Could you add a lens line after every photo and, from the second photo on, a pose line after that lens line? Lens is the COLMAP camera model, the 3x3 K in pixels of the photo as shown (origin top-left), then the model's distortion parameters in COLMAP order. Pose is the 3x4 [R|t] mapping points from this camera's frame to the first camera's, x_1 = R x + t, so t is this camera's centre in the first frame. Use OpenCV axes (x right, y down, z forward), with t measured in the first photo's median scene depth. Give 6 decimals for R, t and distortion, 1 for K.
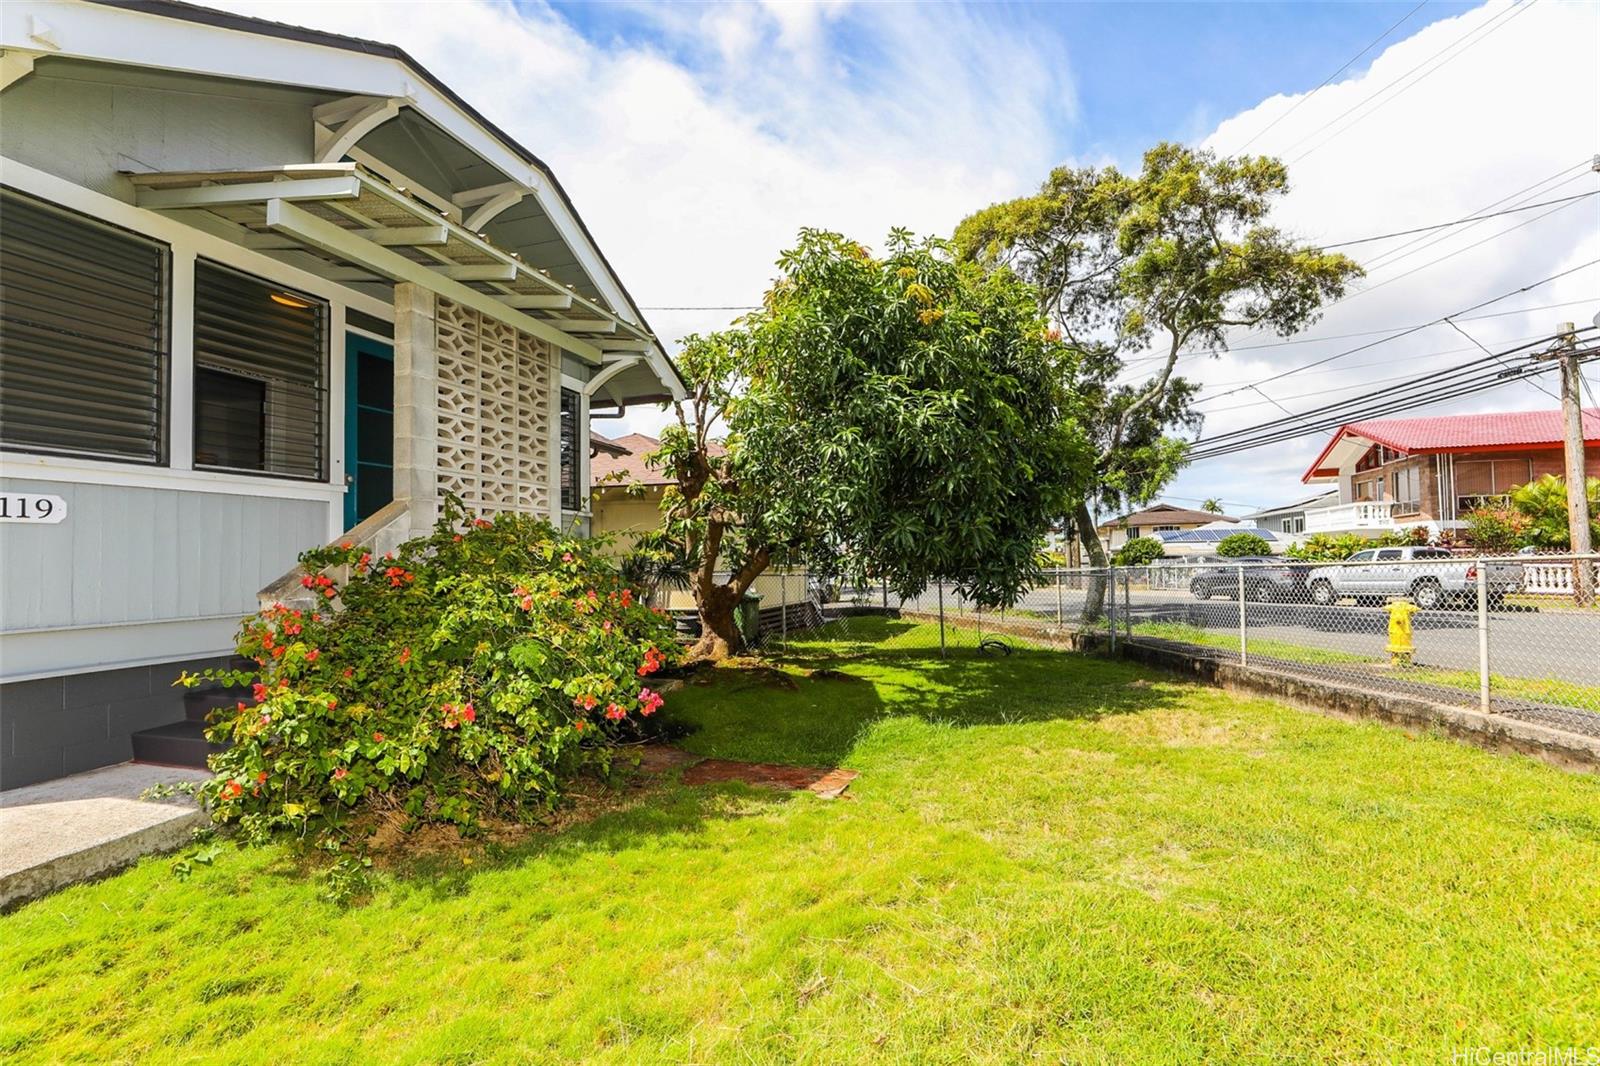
lens RADIAL K [[730.5, 0, 800.0], [0, 730.5, 533.0], [0, 0, 1]] dist [-0.033845, 0.014315]
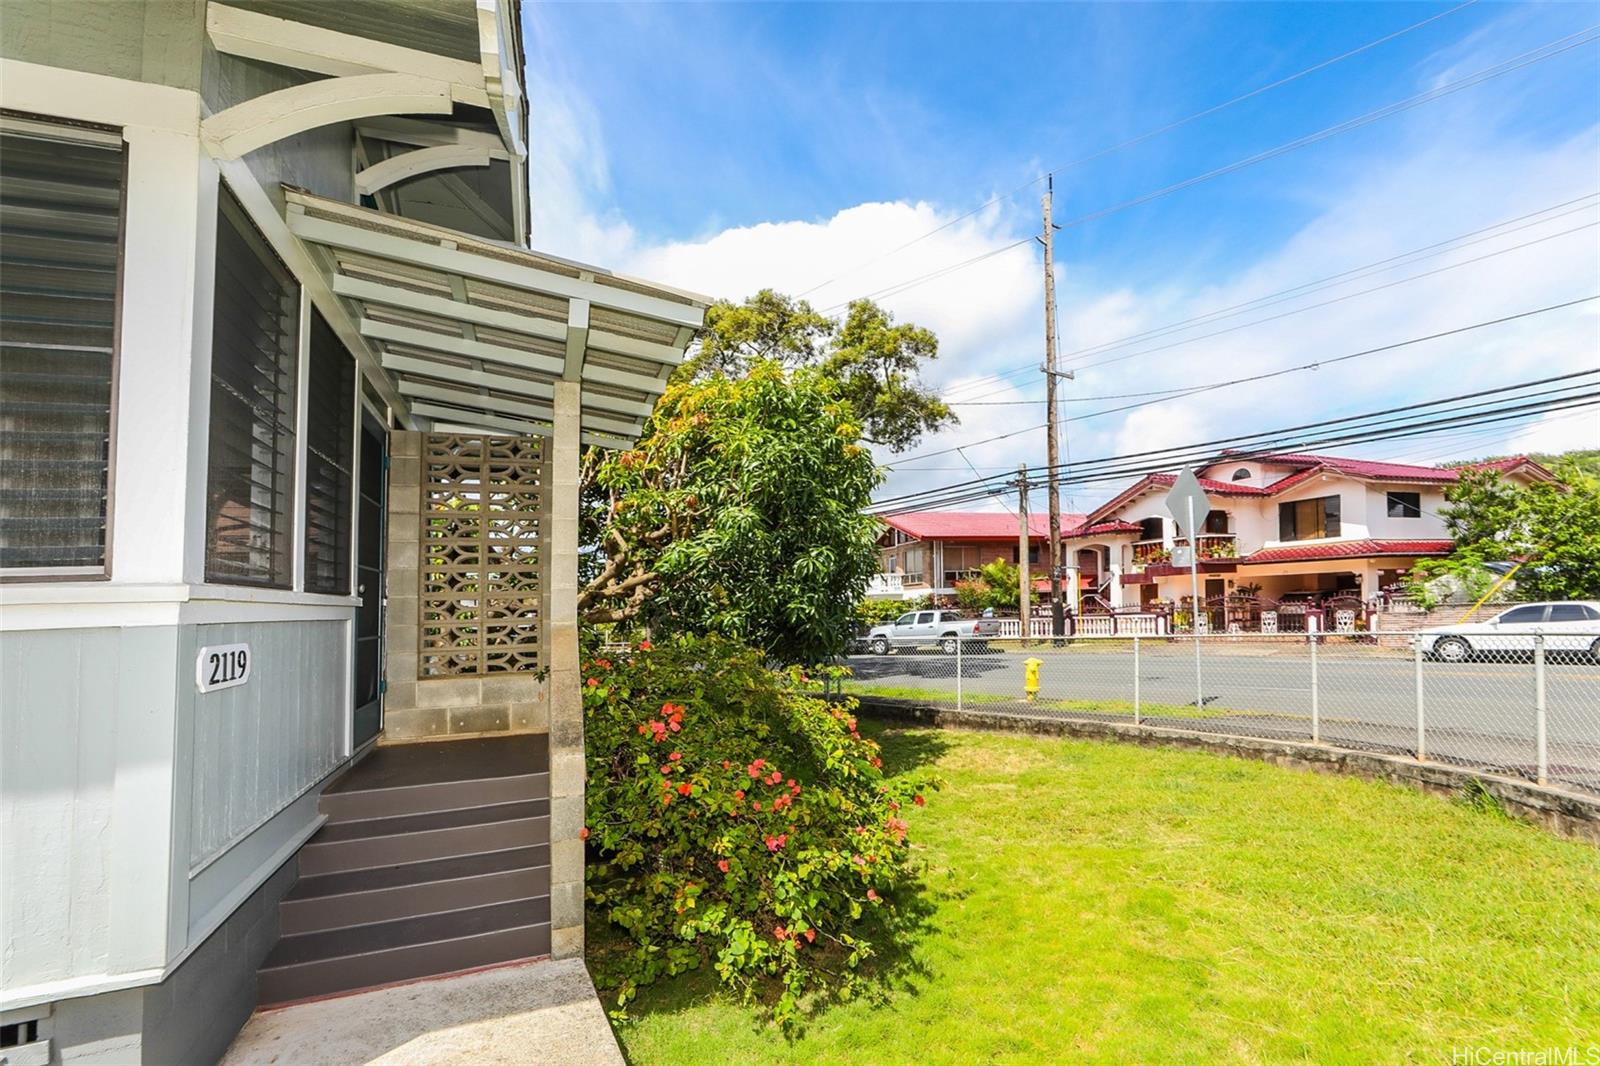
lens RADIAL K [[745.9, 0, 804.2], [0, 745.9, 571.7], [0, 0, 1]] dist [-0.062923, 0.014977]
pose [[0.796925, 0.015794, 0.603872, -0.758661], [-0.002081, 0.999724, -0.023401, -0.073156], [-0.604075, 0.017393, 0.796737, 0.078498]]
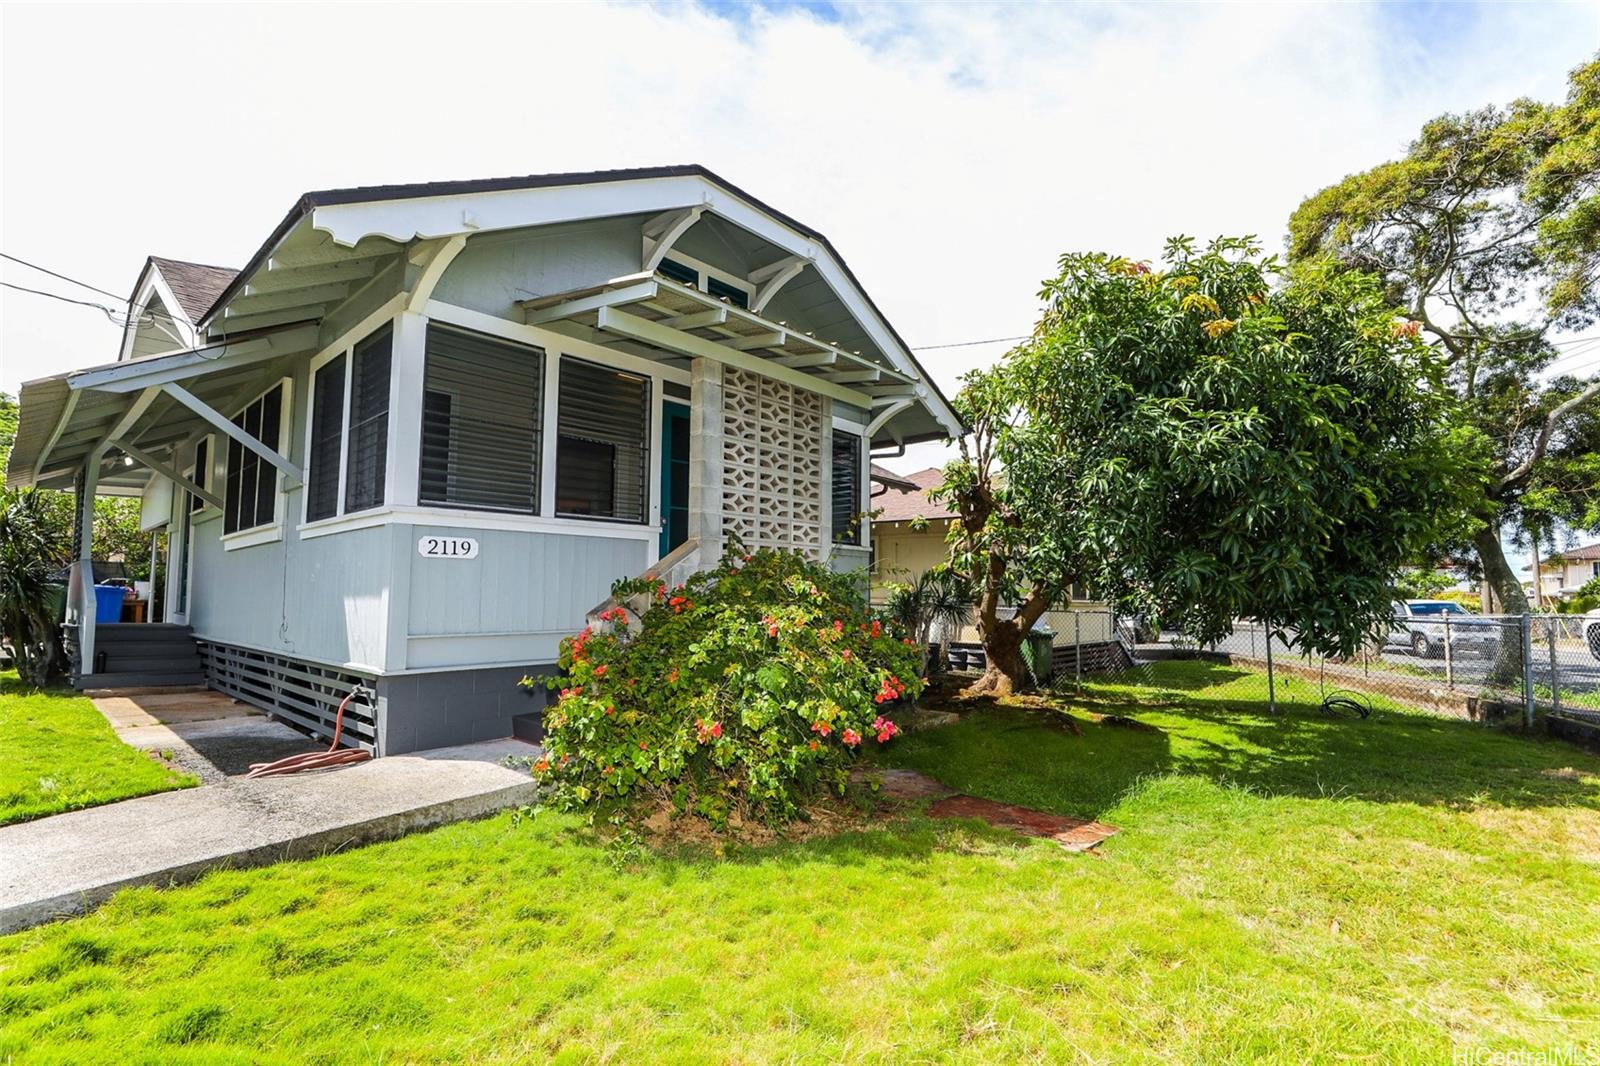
lens RADIAL K [[730.5, 0, 800.0], [0, 730.5, 533.0], [0, 0, 1]] dist [-0.033845, 0.014315]
pose [[0.911656, -0.011391, -0.410797, 0.087417], [-0.006155, 0.999125, -0.041365, -0.006635], [0.410908, 0.040240, 0.910788, -0.017322]]
